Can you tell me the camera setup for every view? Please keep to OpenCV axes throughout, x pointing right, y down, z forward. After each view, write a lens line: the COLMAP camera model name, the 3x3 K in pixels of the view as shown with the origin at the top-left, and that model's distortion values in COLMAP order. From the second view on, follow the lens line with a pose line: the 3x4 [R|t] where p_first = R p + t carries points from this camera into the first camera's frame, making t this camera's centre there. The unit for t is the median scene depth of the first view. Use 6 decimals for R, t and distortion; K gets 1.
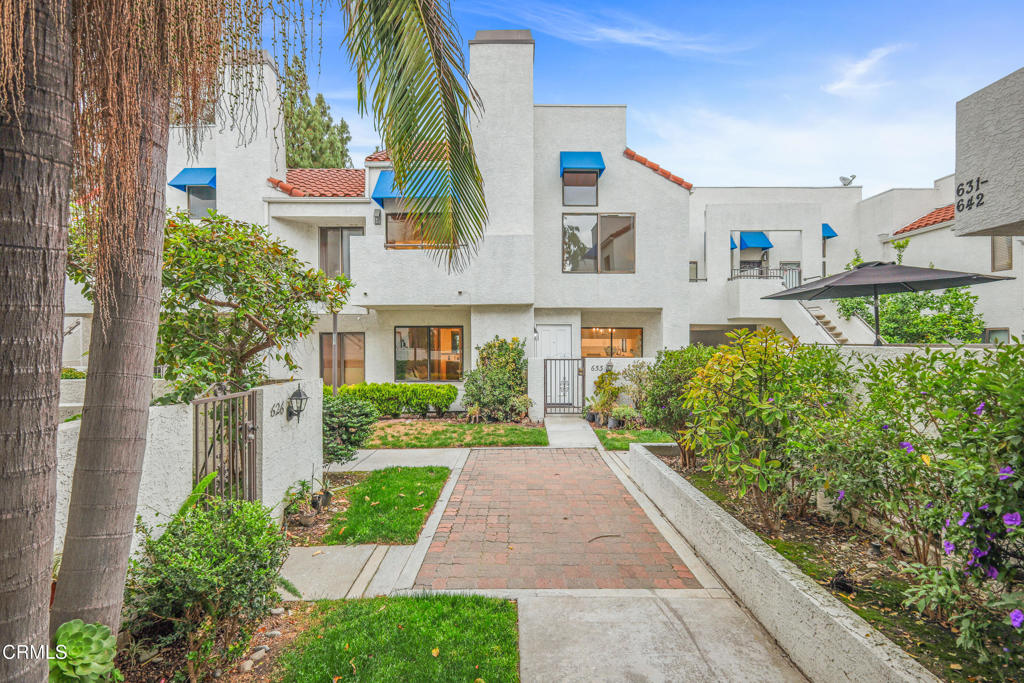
lens RADIAL K [[456.6, 0, 513.4], [0, 456.6, 339.2], [0, 0, 1]] dist [-0.004843, -0.000529]
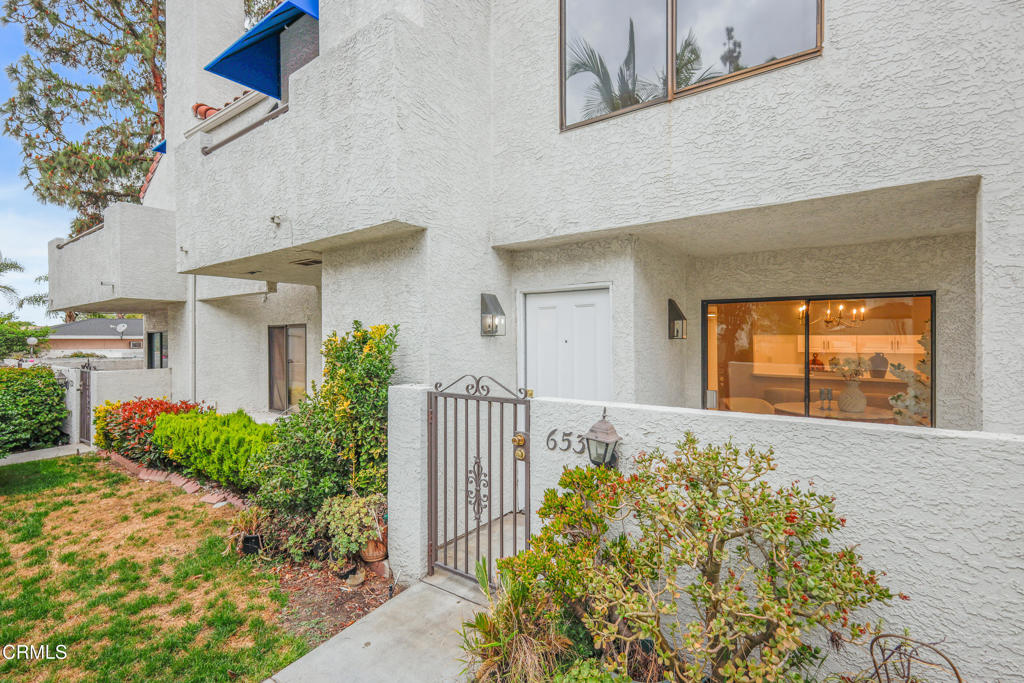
lens RADIAL K [[456.6, 0, 511.5], [0, 456.6, 339.3], [0, 0, 1]] dist [-0.004843, -0.000529]
pose [[0.802632, 0.007964, -0.596421, 0.304713], [-0.002833, 0.999950, 0.009540, 0.003711], [0.596468, -0.005968, 0.802615, 0.775894]]
